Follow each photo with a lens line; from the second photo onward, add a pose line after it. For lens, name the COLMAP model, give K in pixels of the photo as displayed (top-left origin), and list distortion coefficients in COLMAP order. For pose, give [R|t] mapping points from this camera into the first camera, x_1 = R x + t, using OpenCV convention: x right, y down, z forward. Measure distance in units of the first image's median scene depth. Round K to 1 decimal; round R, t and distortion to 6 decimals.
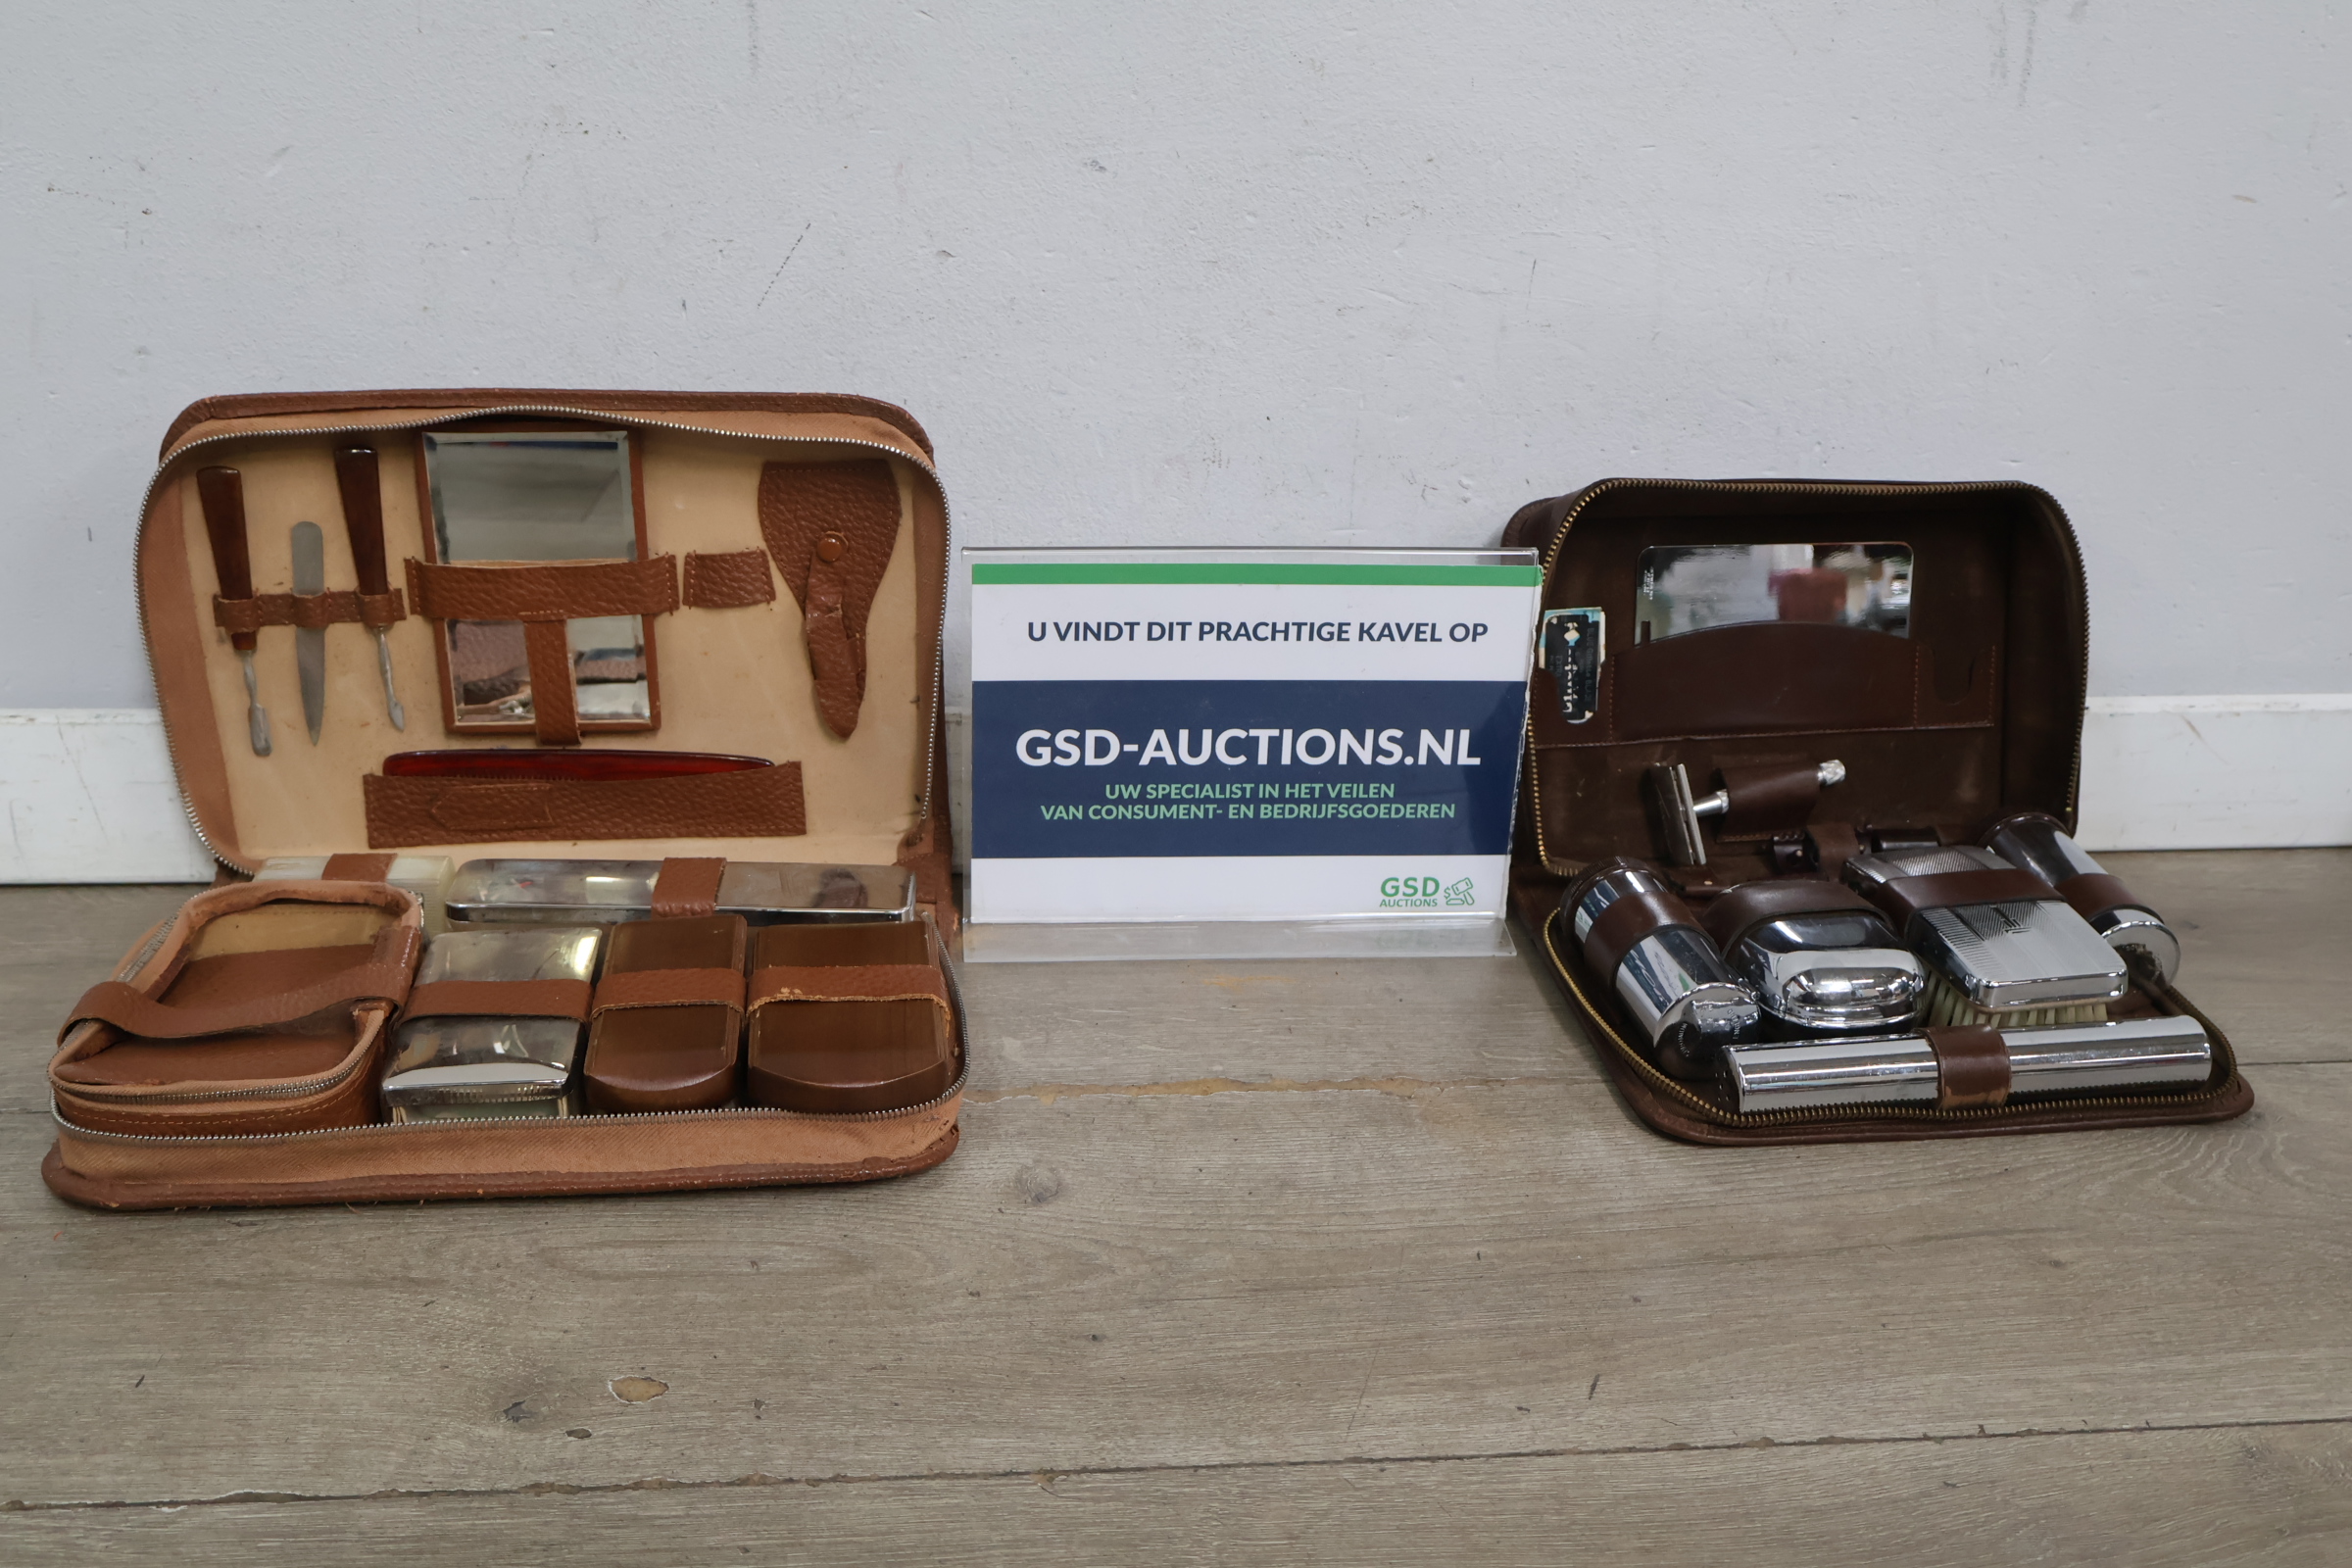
lens RADIAL K [[2377.6, 0, 1236.1], [0, 2377.6, 812.2], [0, 0, 1]] dist [0.024590, -0.012122]
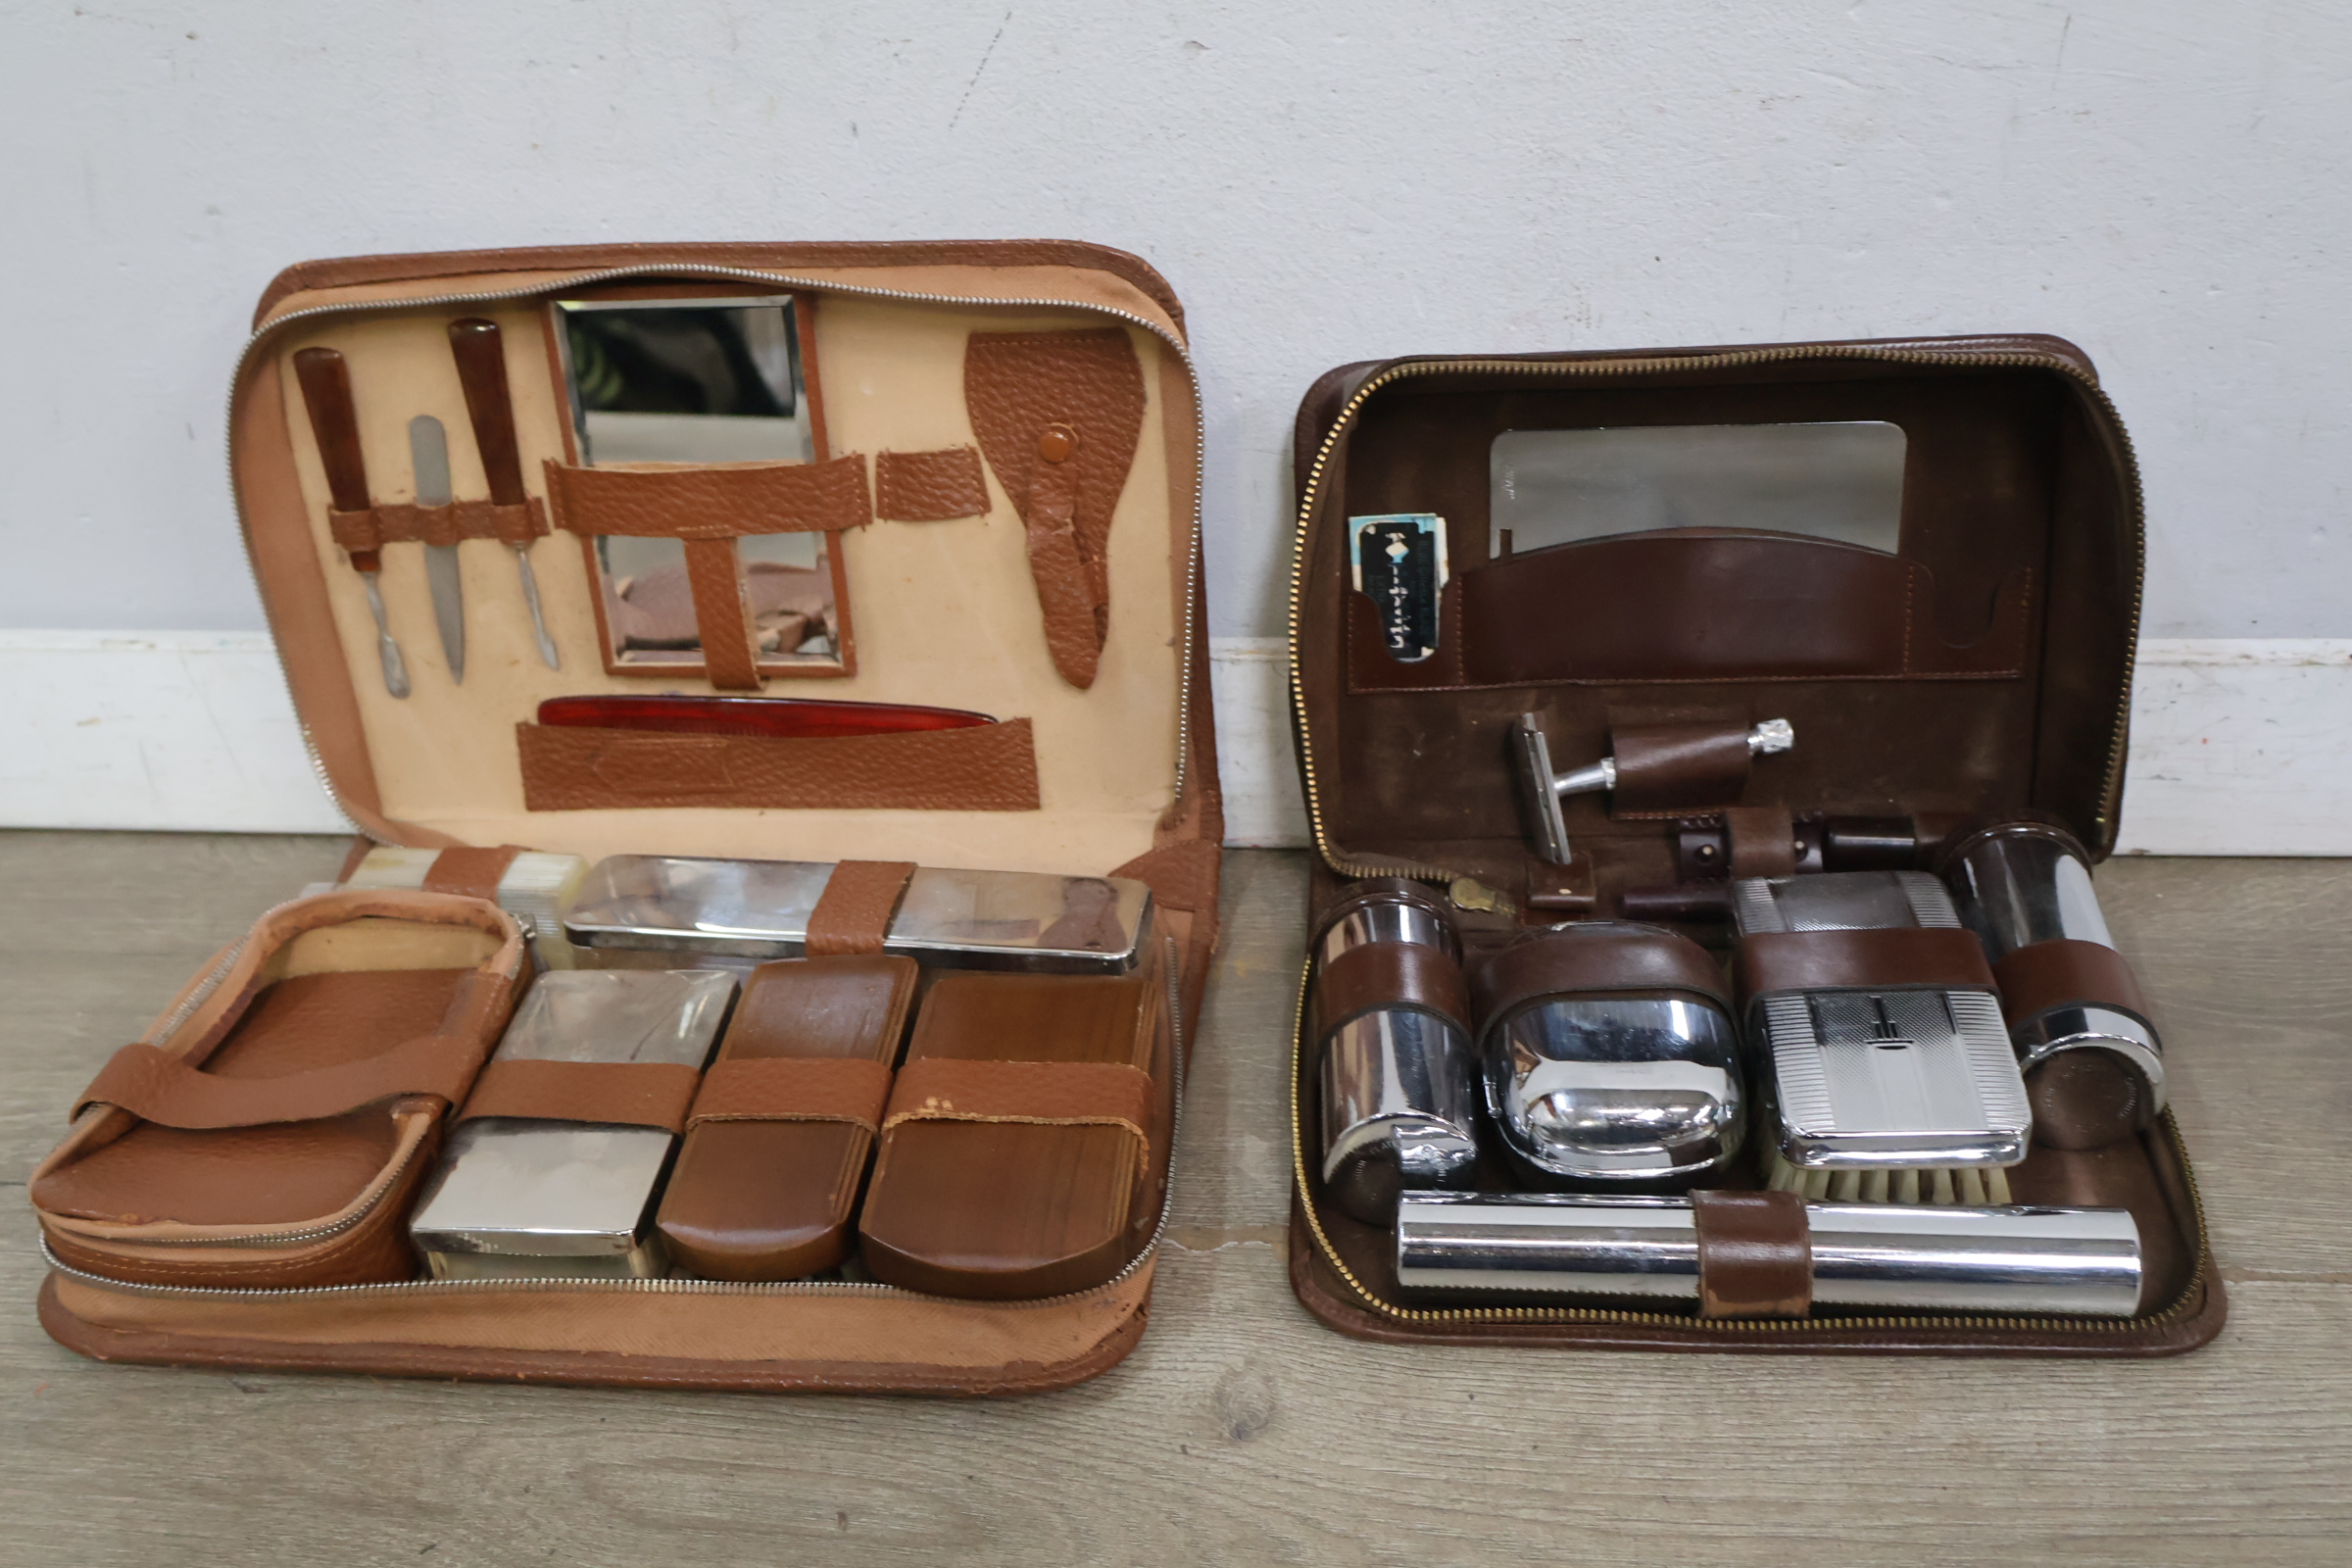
lens RADIAL K [[2389.6, 0, 1229.2], [0, 2389.6, 783.7], [0, 0, 1]] dist [0.017349, 0.010730]
pose [[0.971316, 0.040646, -0.234292, 0.066249], [-0.005778, 0.989026, 0.147626, -0.121329], [0.237721, -0.142038, 0.960892, 0.278325]]
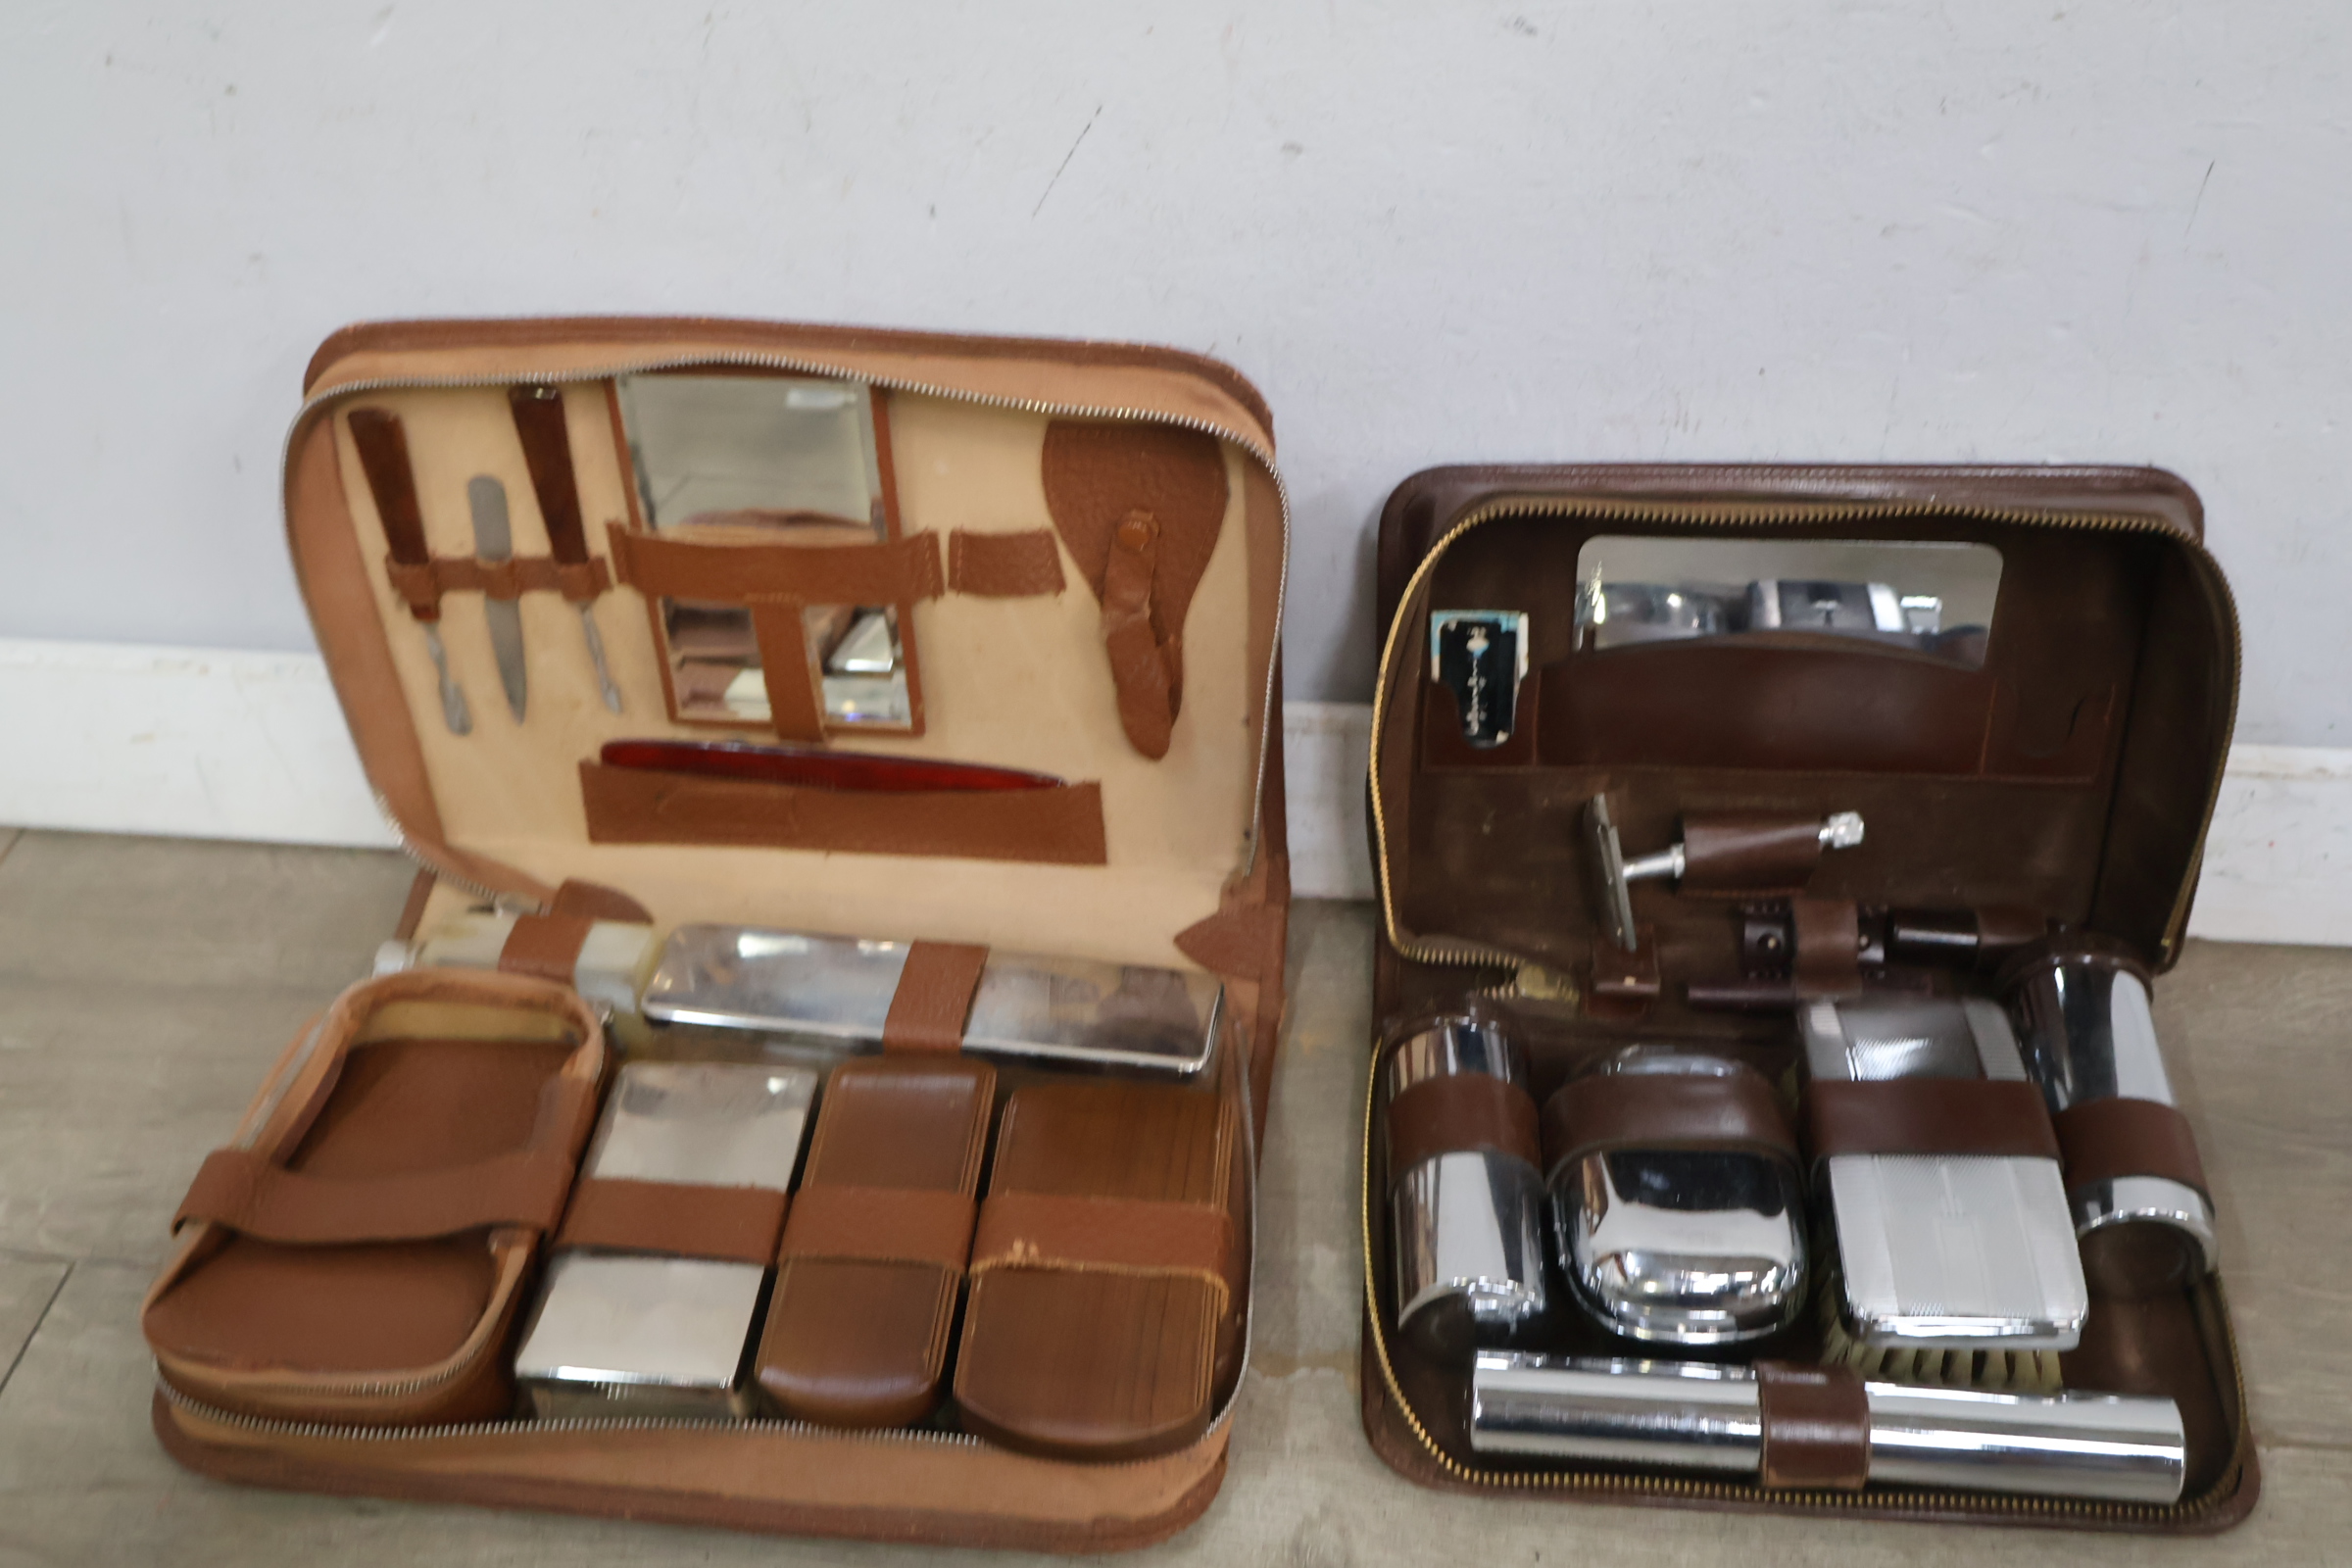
lens RADIAL K [[2377.6, 0, 1236.1], [0, 2377.6, 812.2], [0, 0, 1]] dist [0.024590, -0.012122]
pose [[0.972560, 0.098682, -0.210685, 0.024484], [-0.029579, 0.950685, 0.308745, -0.266049], [0.230762, -0.294041, 0.927517, 0.306474]]
